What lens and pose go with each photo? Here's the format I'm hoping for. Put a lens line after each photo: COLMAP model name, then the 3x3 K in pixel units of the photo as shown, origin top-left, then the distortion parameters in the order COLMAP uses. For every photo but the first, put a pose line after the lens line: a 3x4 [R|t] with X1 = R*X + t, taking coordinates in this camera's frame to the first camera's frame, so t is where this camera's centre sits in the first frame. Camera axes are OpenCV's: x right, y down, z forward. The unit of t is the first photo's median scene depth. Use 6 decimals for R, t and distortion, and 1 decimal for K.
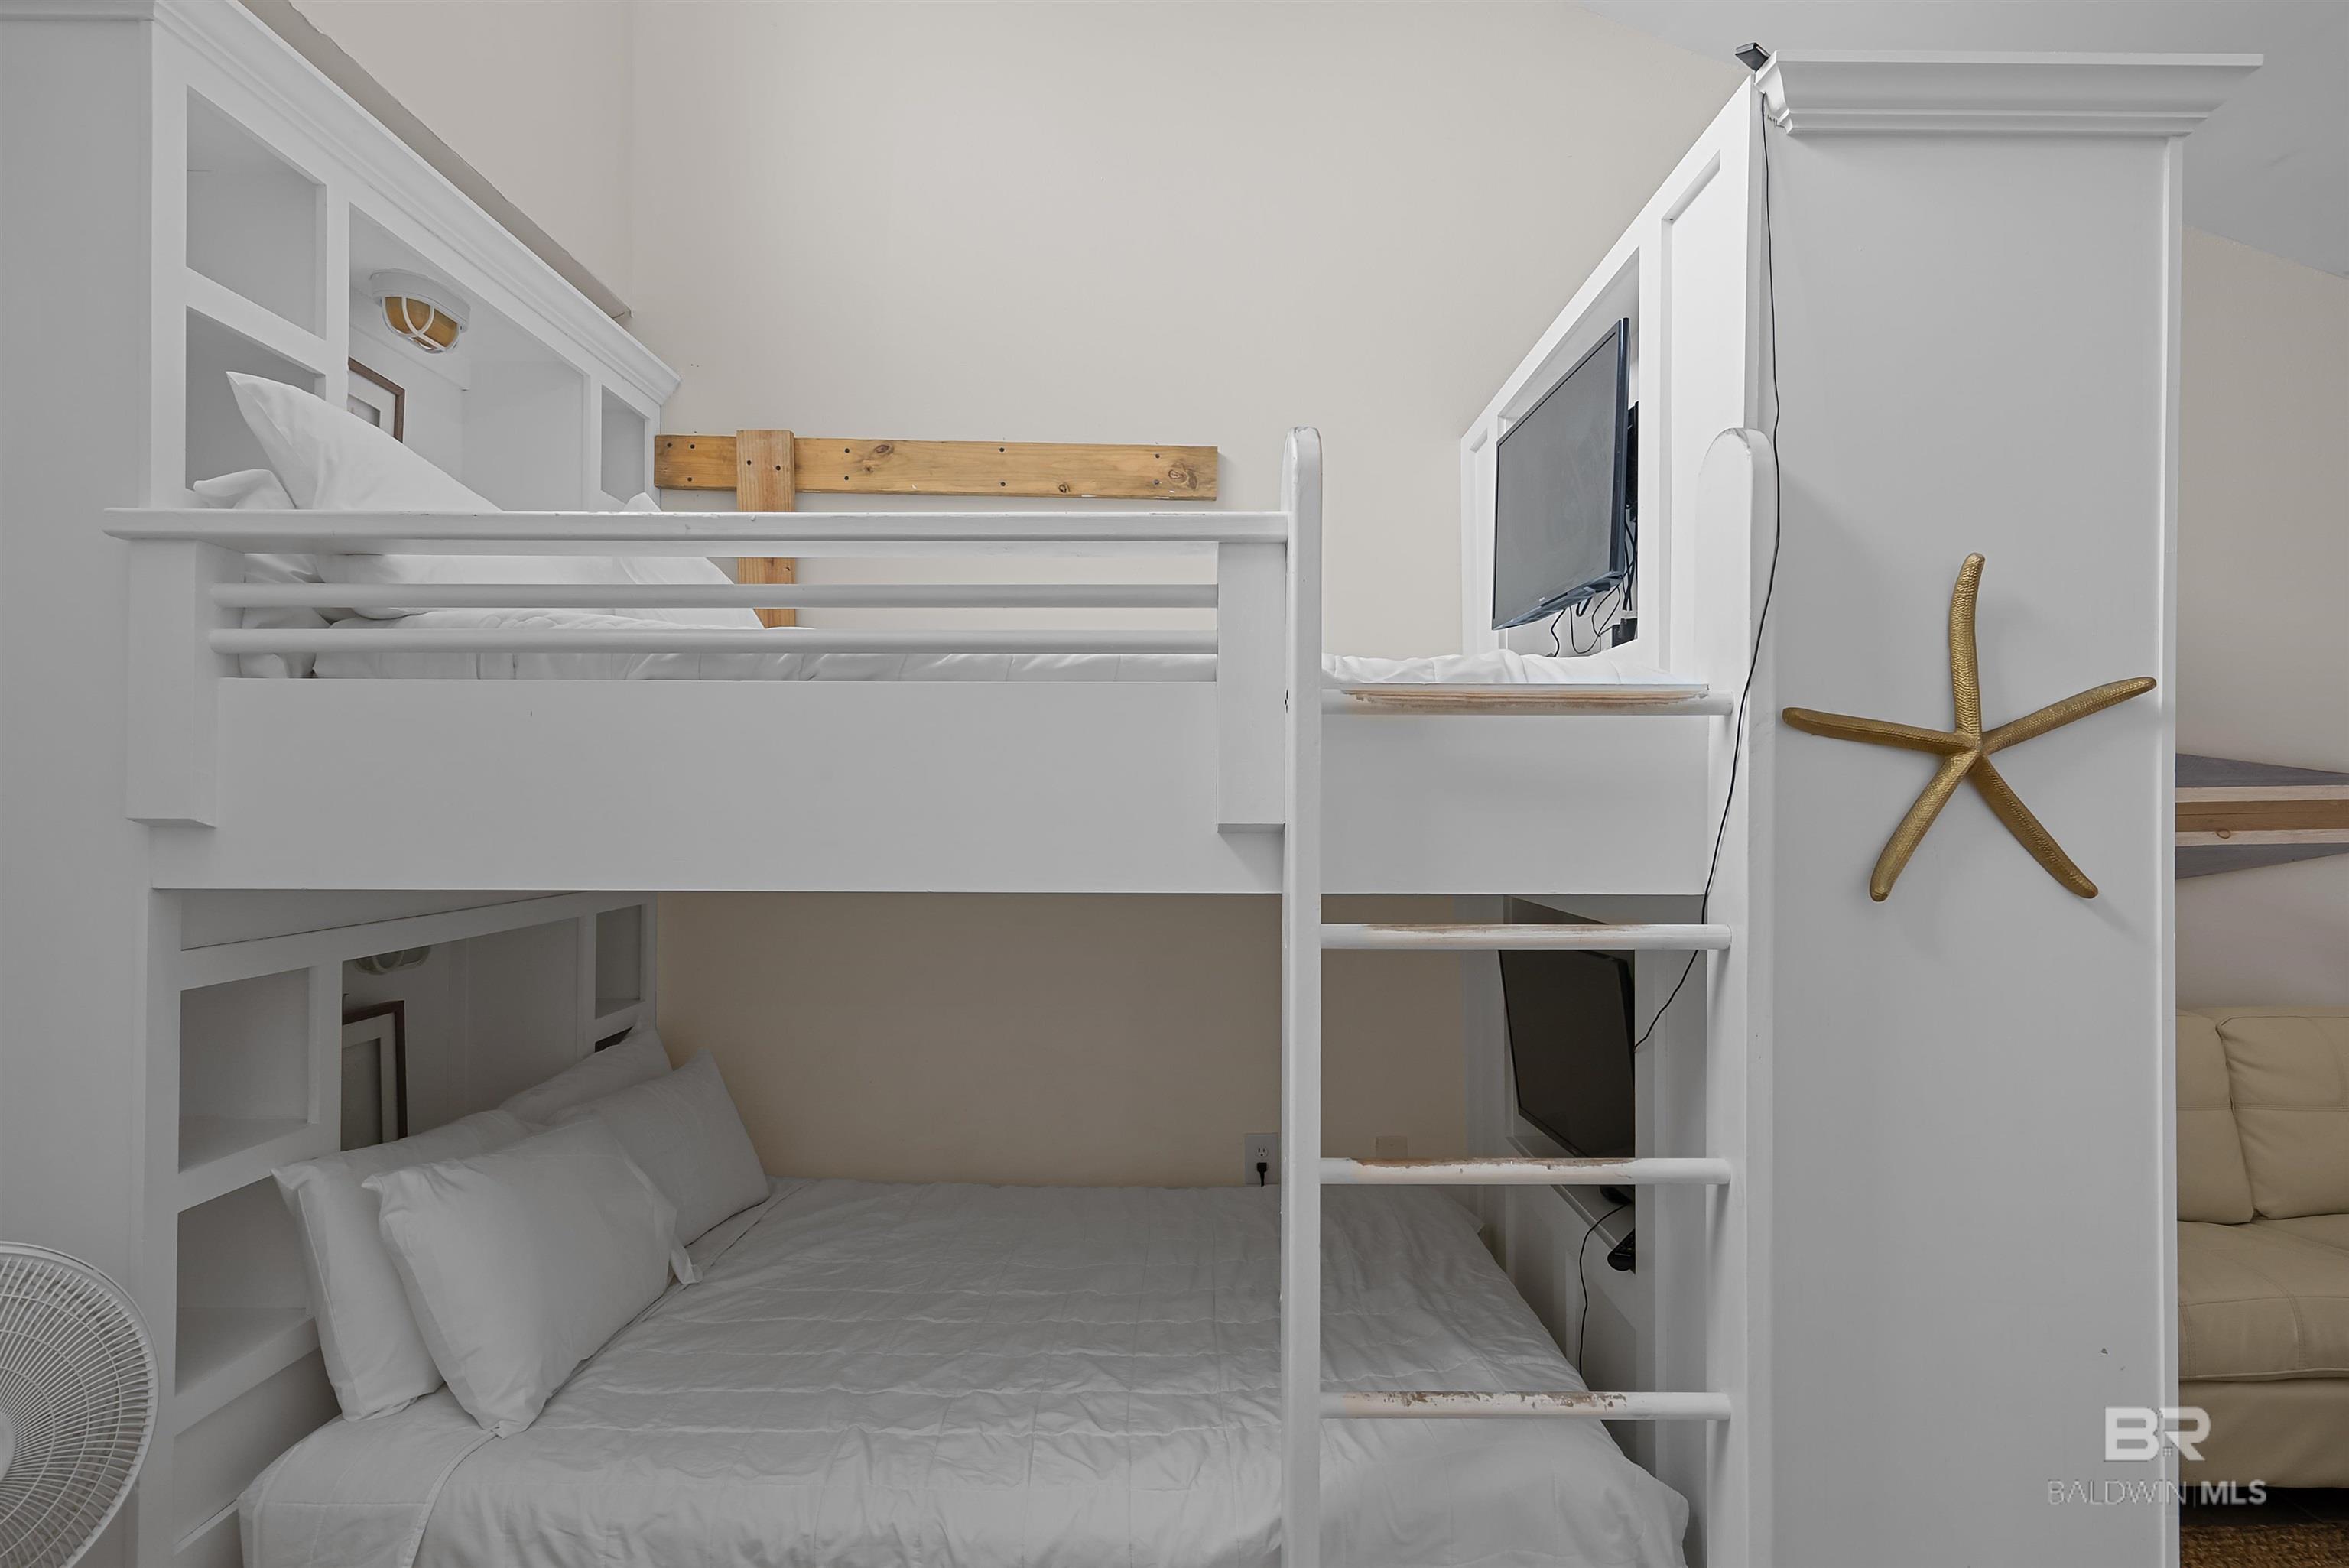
lens RADIAL K [[1258.0, 0, 1176.3], [0, 1258.0, 801.1], [0, 0, 1]] dist [0.003501, -0.000116]
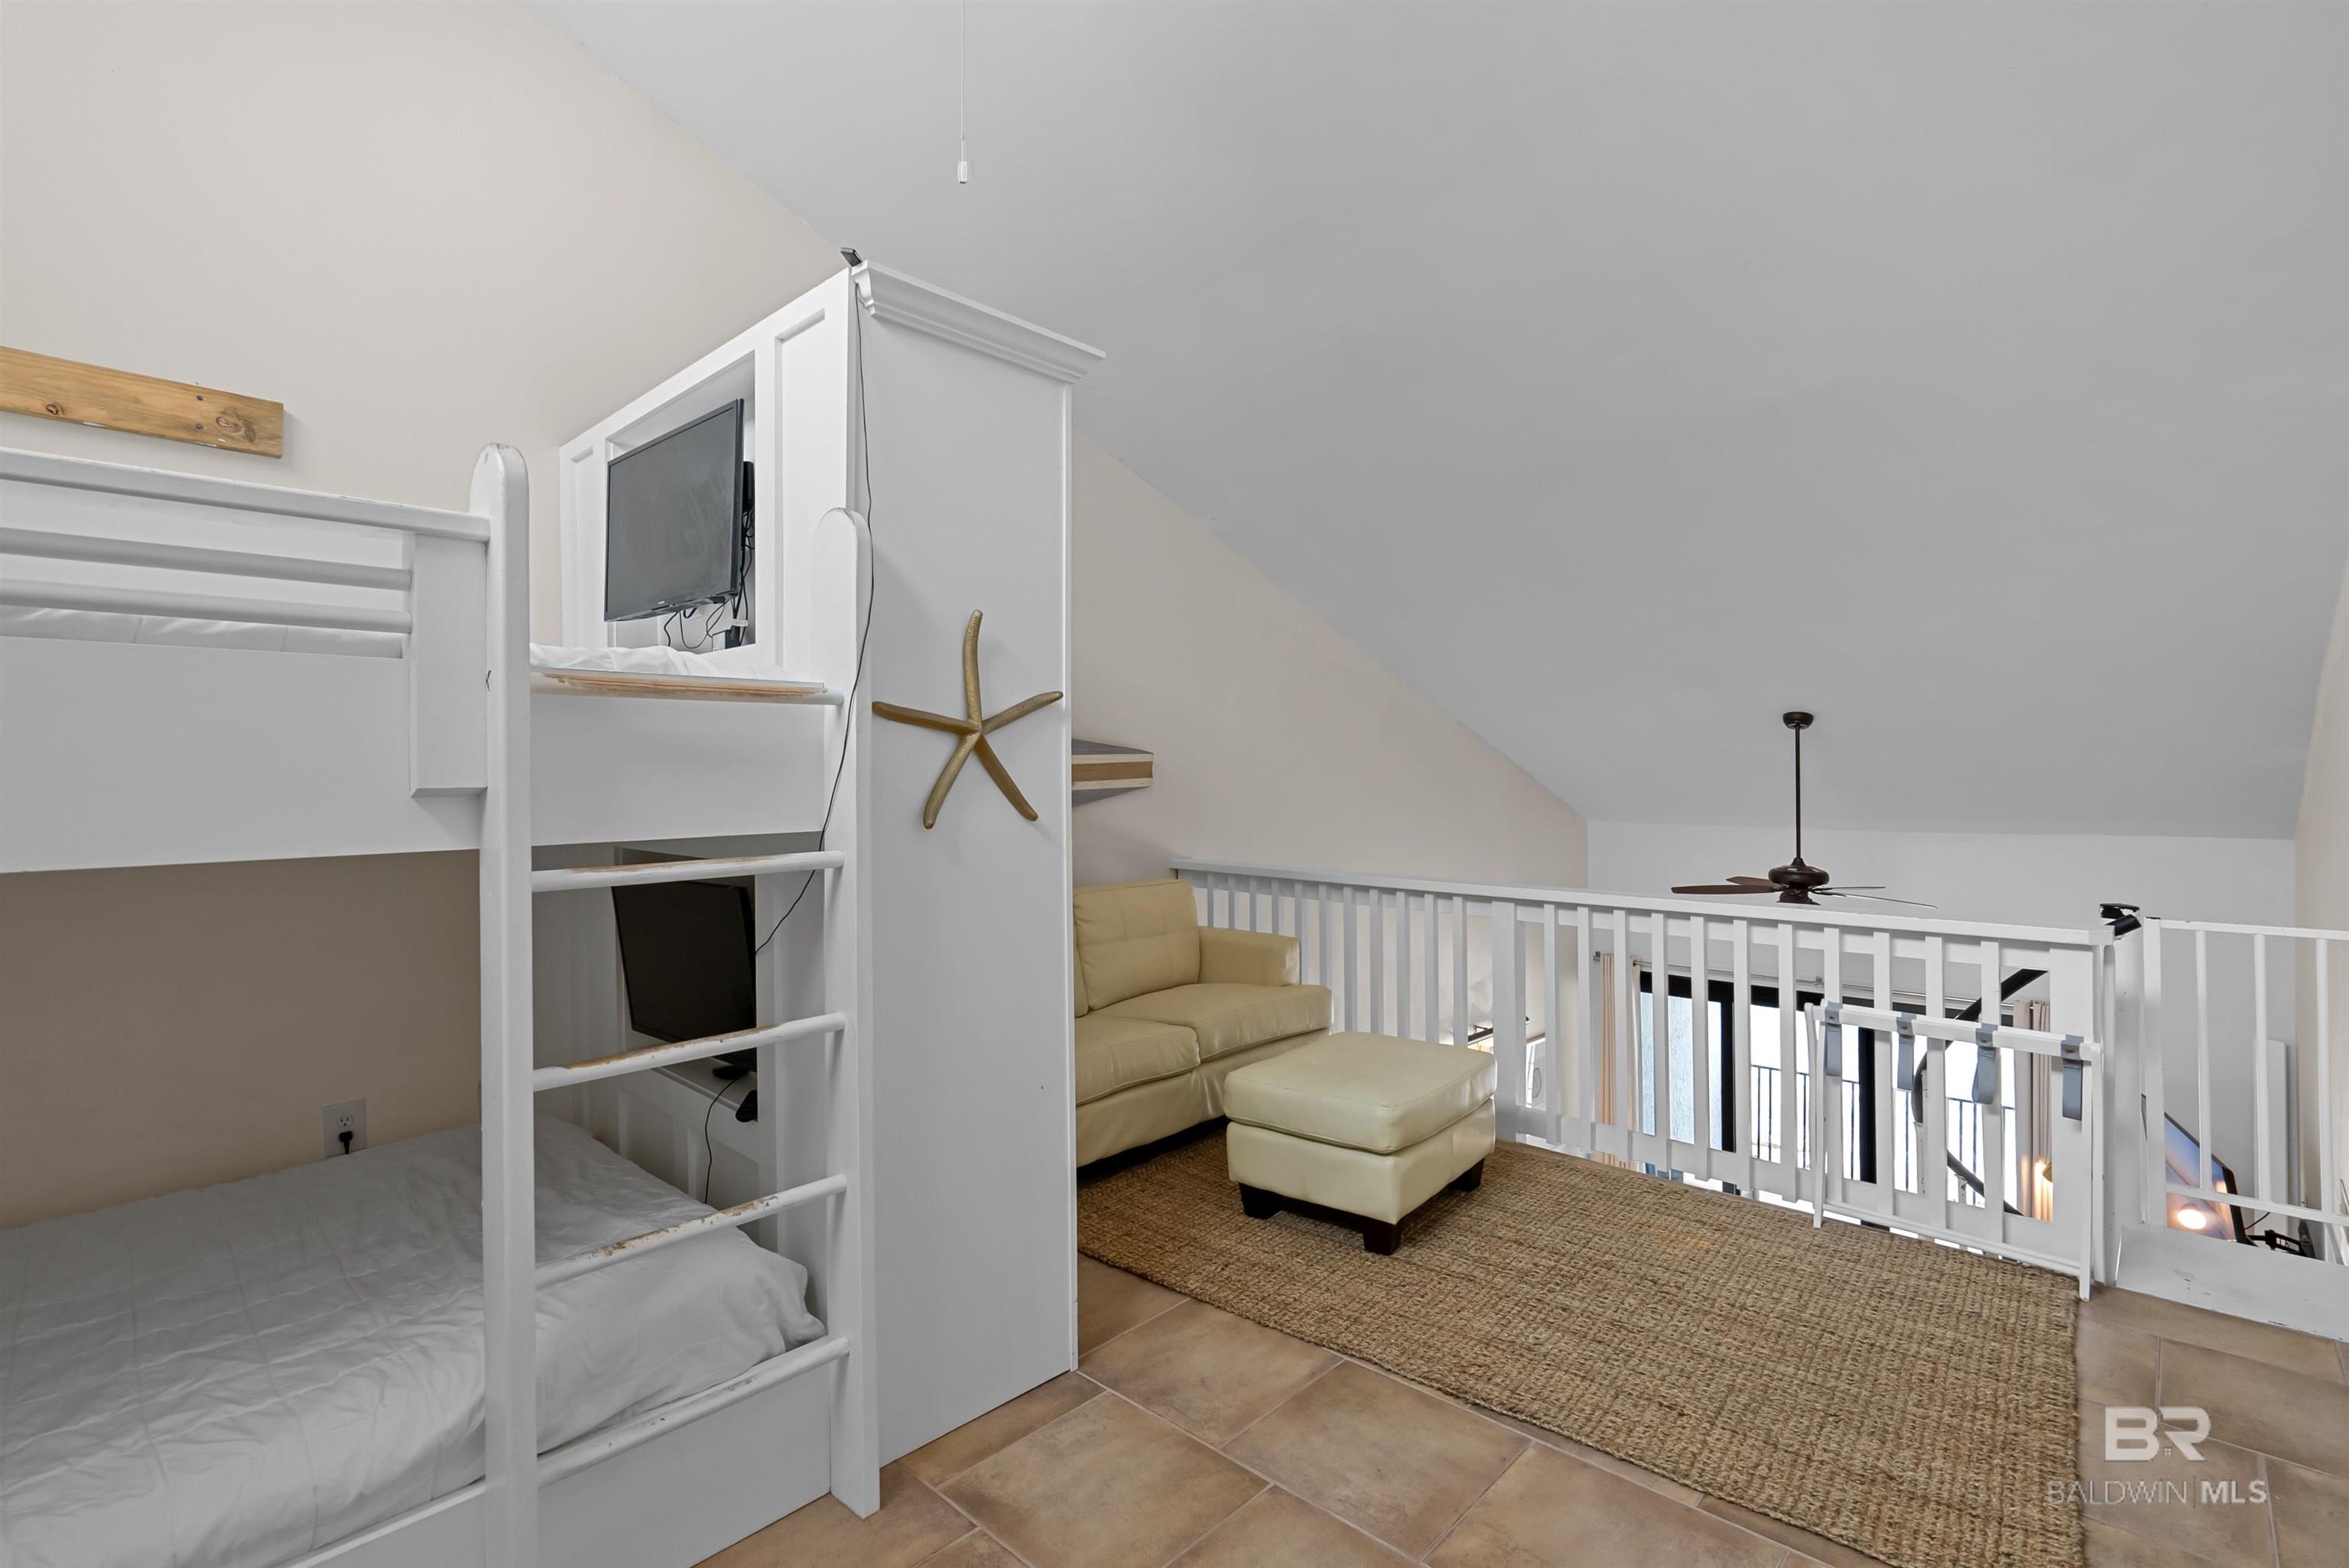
lens RADIAL K [[1084.3, 0, 1175.0], [0, 1084.3, 770.7], [0, 0, 1]] dist [-0.000069, -0.000274]
pose [[0.686026, -0.011037, 0.727493, -0.191129], [0.008394, 0.999938, 0.007254, 0.000736], [-0.727529, 0.001130, 0.686076, -0.125996]]
